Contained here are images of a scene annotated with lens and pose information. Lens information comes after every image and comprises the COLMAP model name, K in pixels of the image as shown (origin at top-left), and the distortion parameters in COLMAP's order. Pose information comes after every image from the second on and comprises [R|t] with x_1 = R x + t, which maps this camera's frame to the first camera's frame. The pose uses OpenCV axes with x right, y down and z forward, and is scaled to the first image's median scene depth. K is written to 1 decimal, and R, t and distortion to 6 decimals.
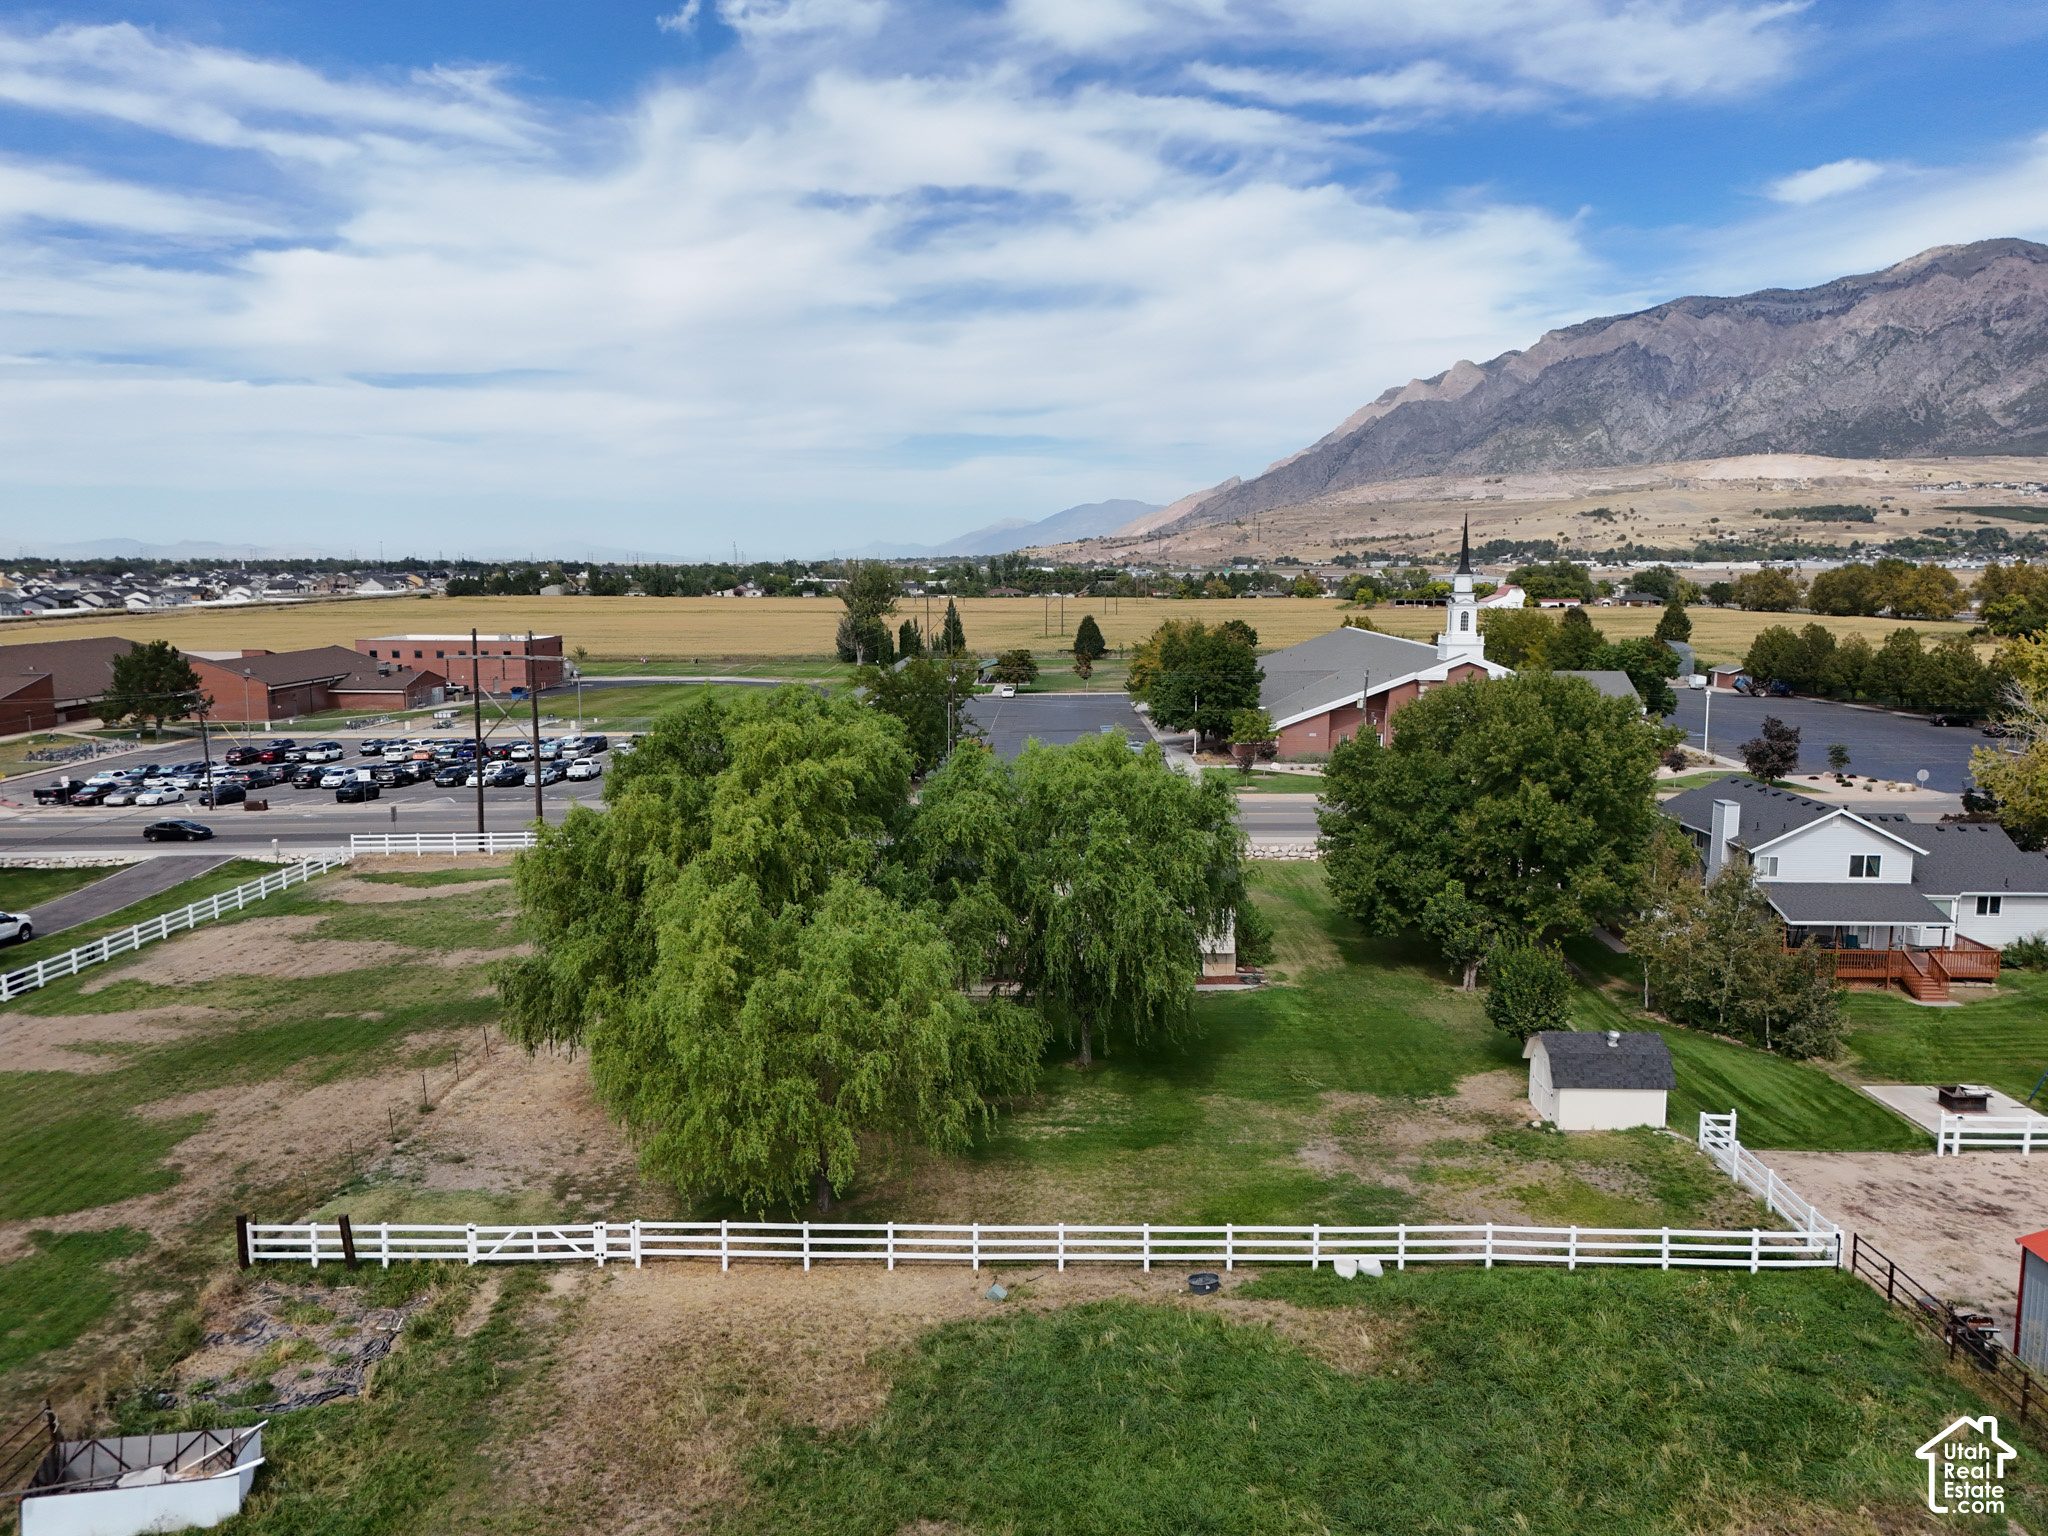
lens RADIAL K [[1509.7, 0, 1021.9], [0, 1509.7, 789.7], [0, 0, 1]] dist [0.060801, -0.062337]
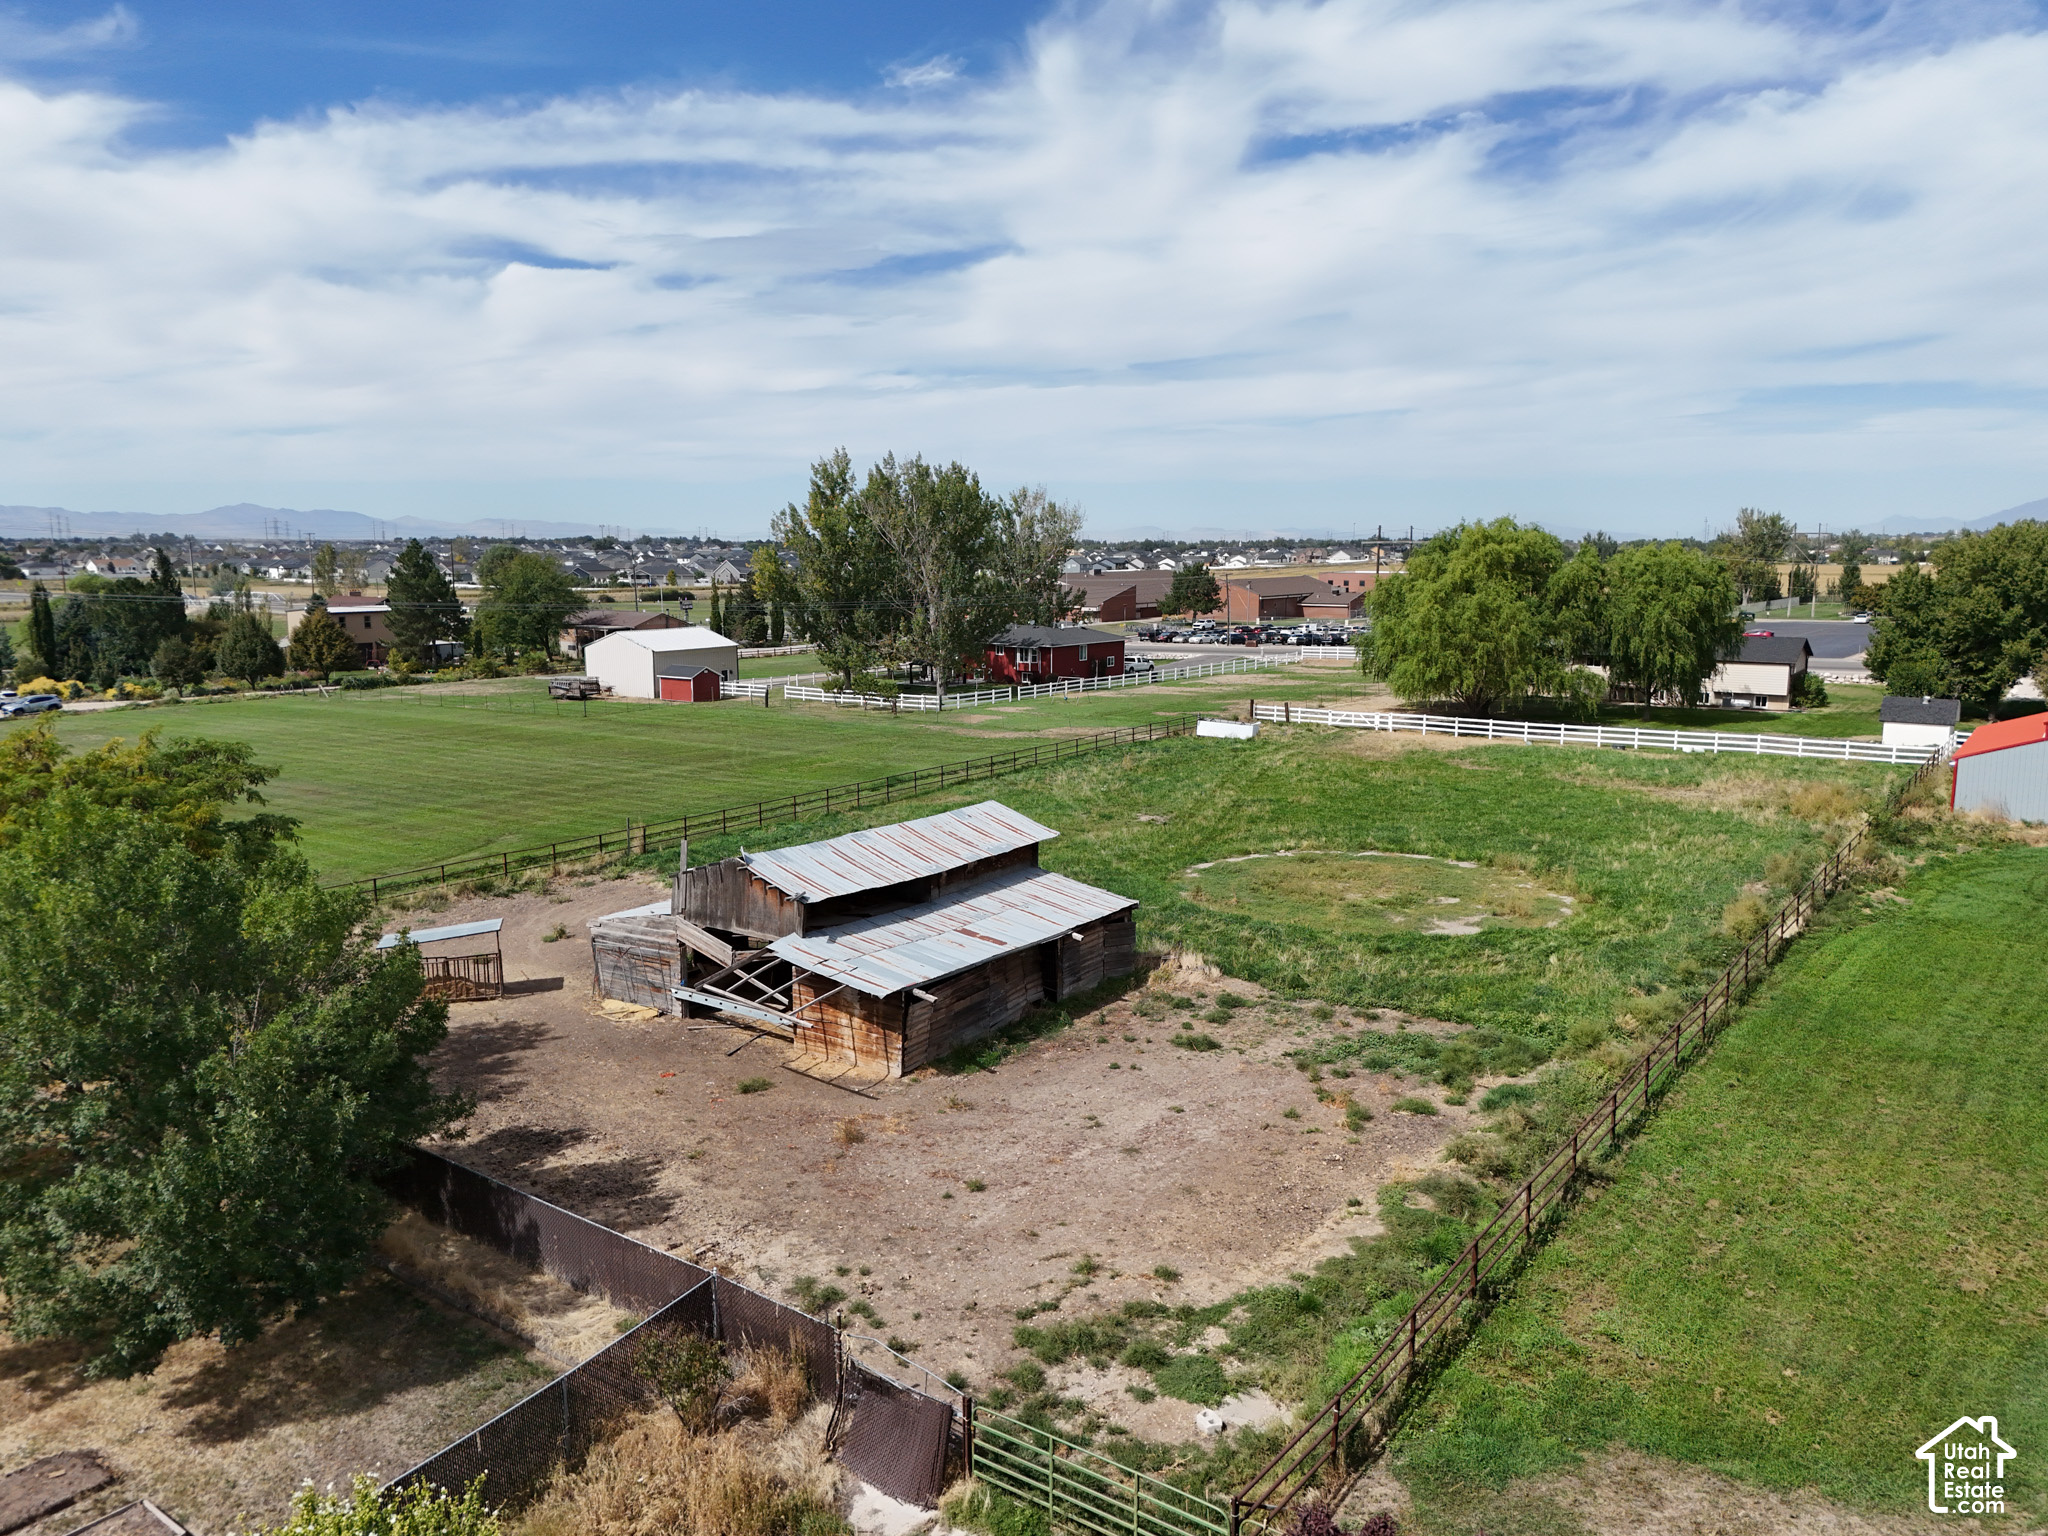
lens RADIAL K [[1509.7, 0, 1021.9], [0, 1509.7, 789.7], [0, 0, 1]] dist [0.060801, -0.062337]
pose [[0.821346, 0.090202, -0.563253, 0.407070], [-0.084269, 0.995771, 0.036584, 0.221789], [0.564171, 0.017417, 0.825474, -0.864399]]
